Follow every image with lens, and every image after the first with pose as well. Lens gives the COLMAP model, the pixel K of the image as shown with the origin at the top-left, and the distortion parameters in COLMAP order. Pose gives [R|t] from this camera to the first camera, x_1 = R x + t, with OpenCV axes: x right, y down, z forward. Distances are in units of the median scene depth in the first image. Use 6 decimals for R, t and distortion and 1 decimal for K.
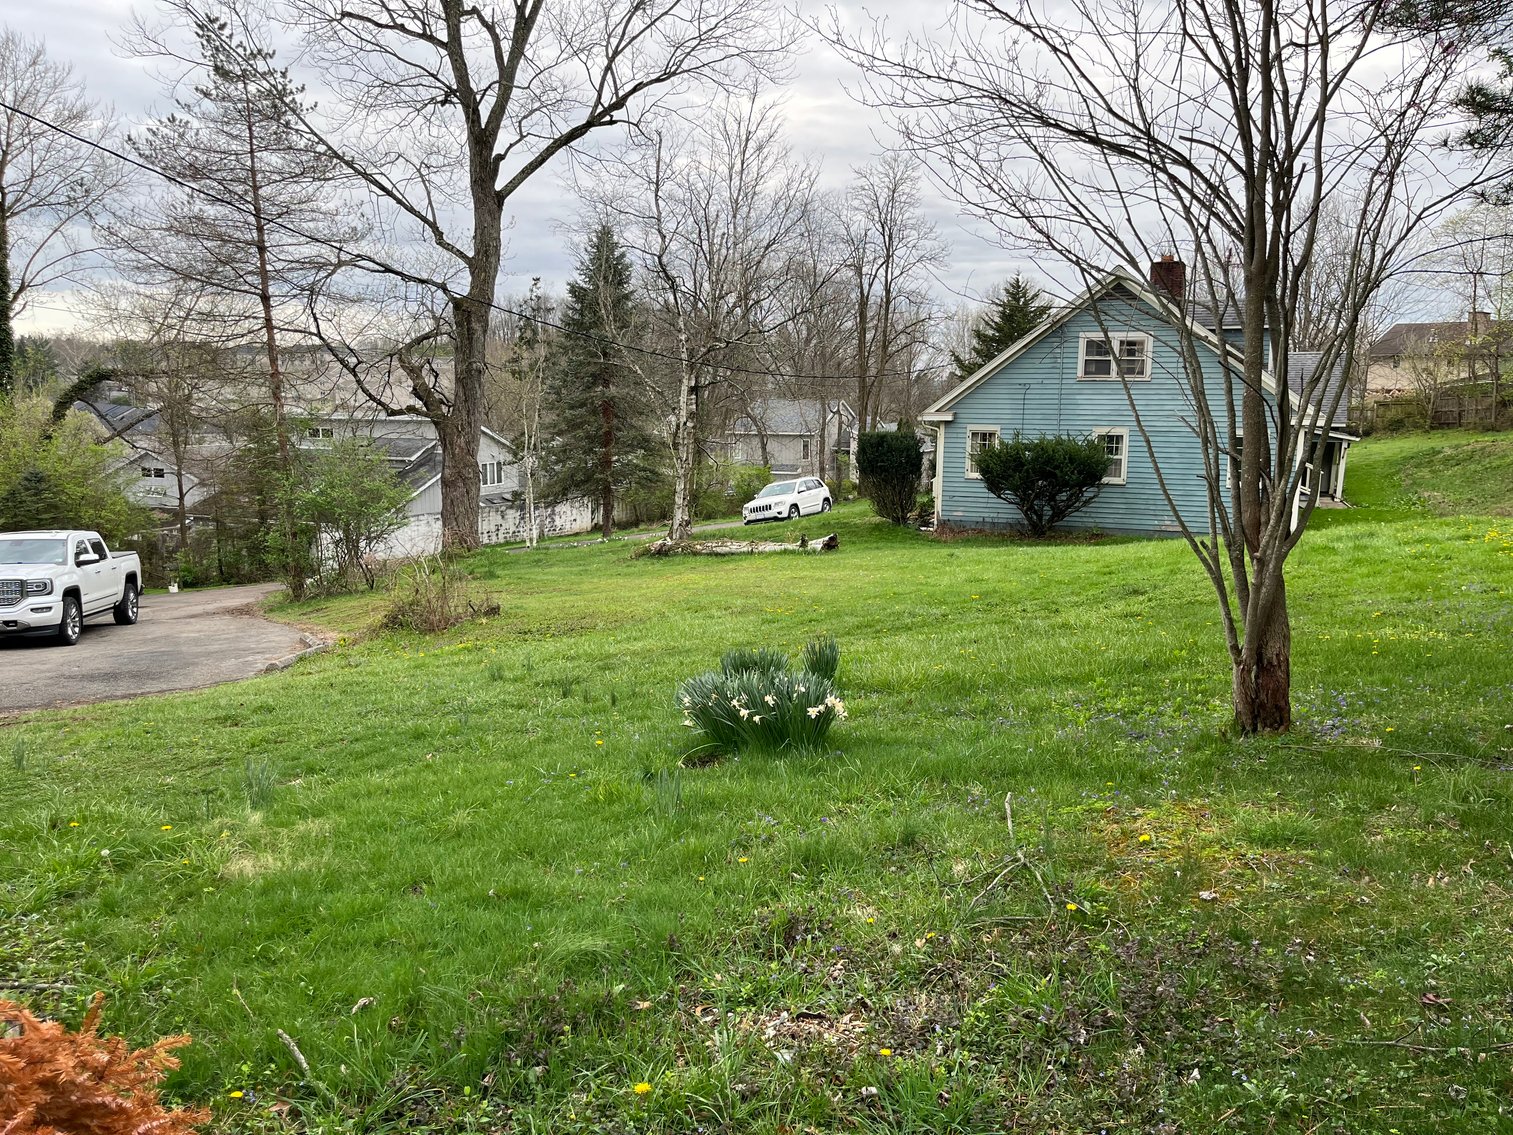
lens RADIAL K [[1156.8, 0, 752.1], [0, 1156.8, 561.9], [0, 0, 1]] dist [0.097186, -0.125508]
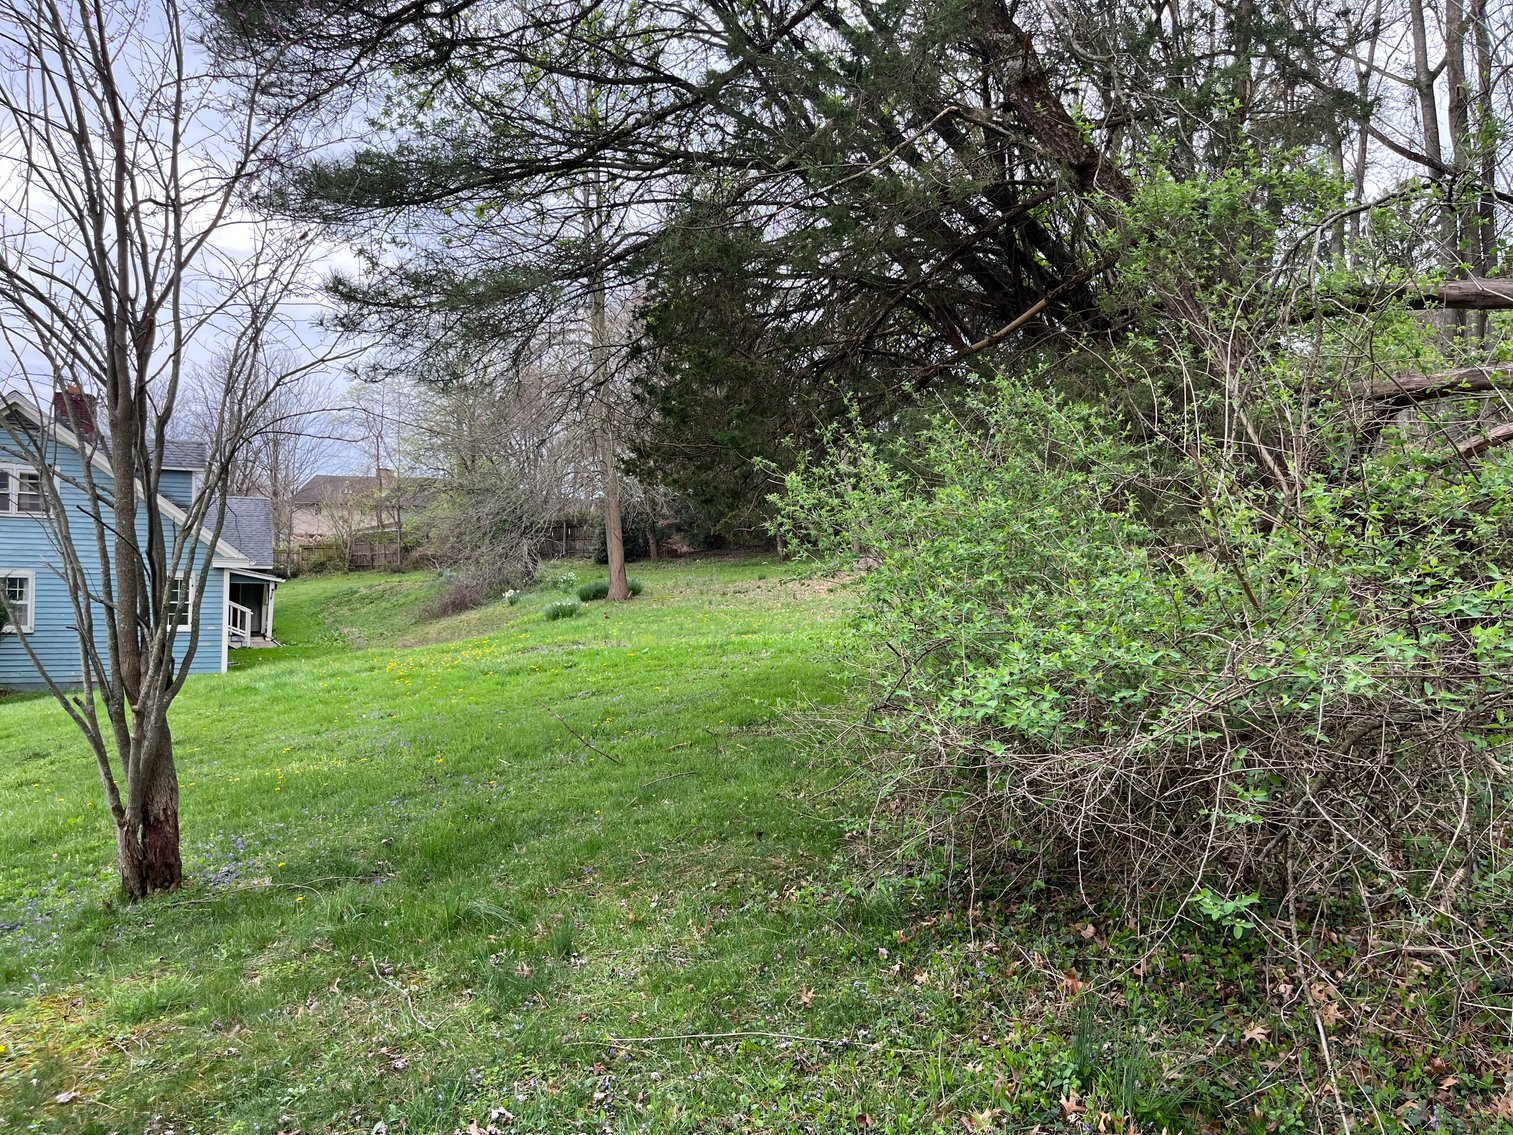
lens RADIAL K [[1156.8, 0, 752.1], [0, 1156.8, 561.9], [0, 0, 1]] dist [0.097186, -0.125508]
pose [[0.660680, 0.004578, 0.750654, 0.039488], [0.085196, 0.993063, -0.081041, -0.003153], [-0.745818, 0.117495, 0.655707, -0.017737]]
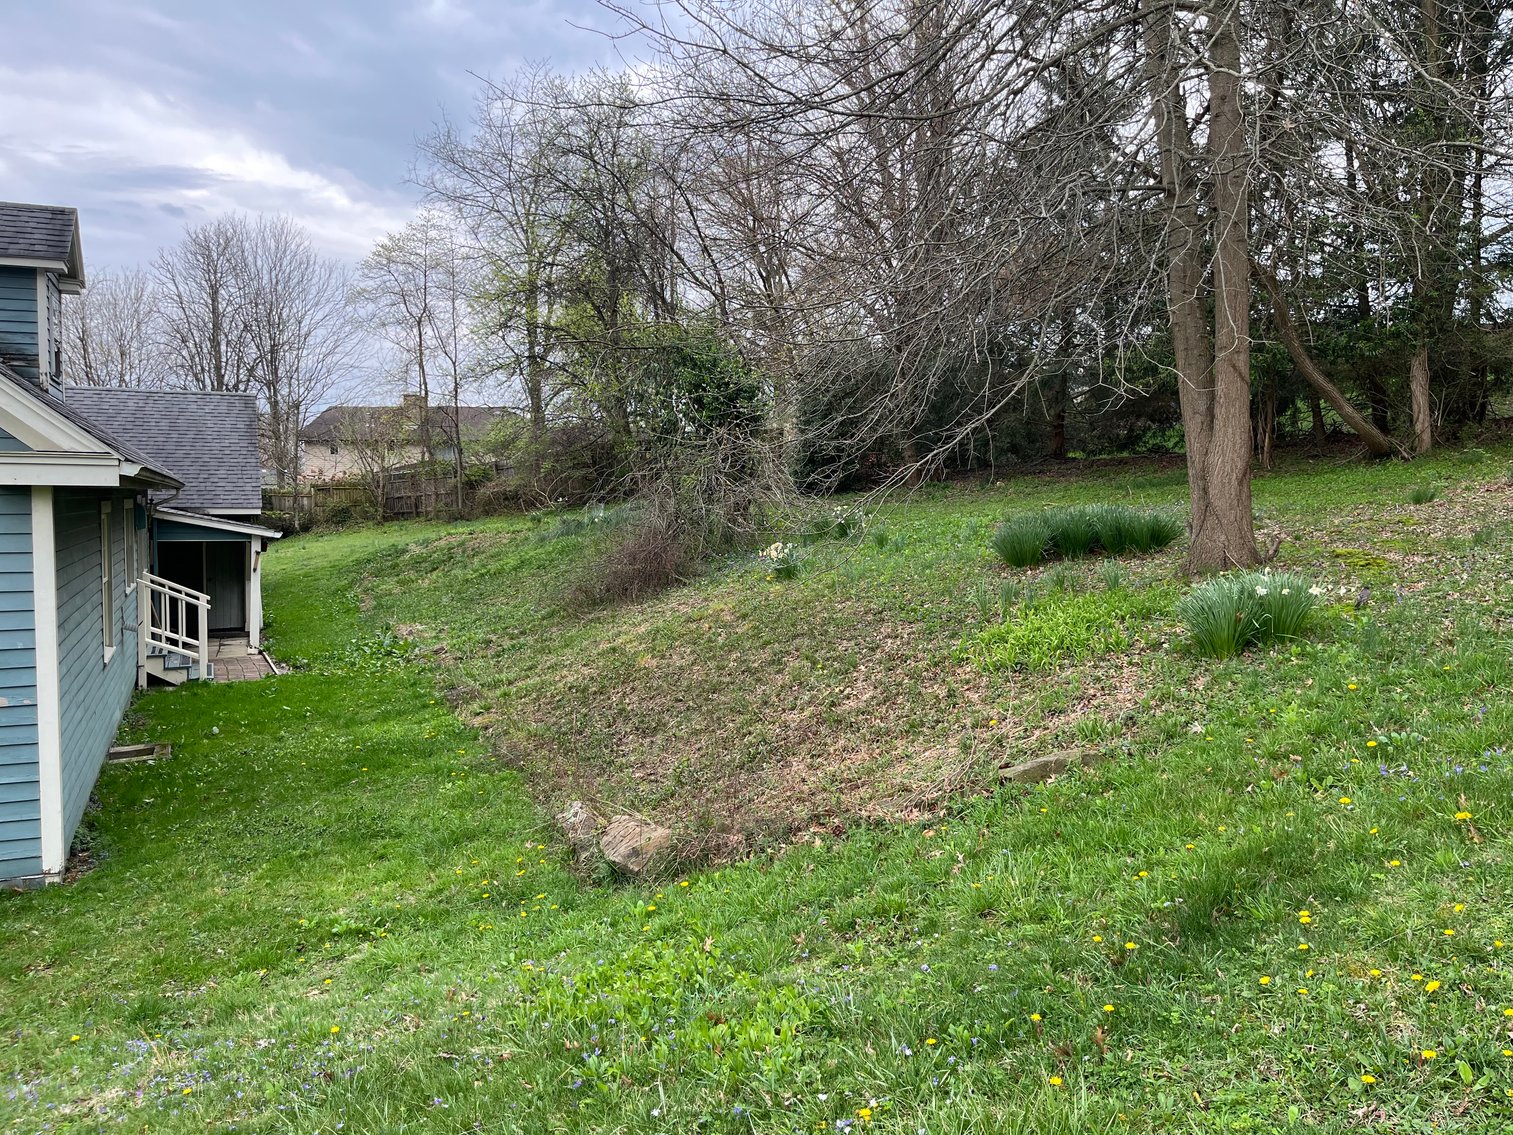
lens RADIAL K [[1143.4, 0, 760.4], [0, 1143.4, 567.6], [0, 0, 1]] dist [0.065861, -0.094069]
pose [[0.661623, -0.047573, 0.748326, 2.320954], [0.106402, 0.993843, -0.030894, -0.433729], [-0.742249, 0.100064, 0.662611, 4.274405]]
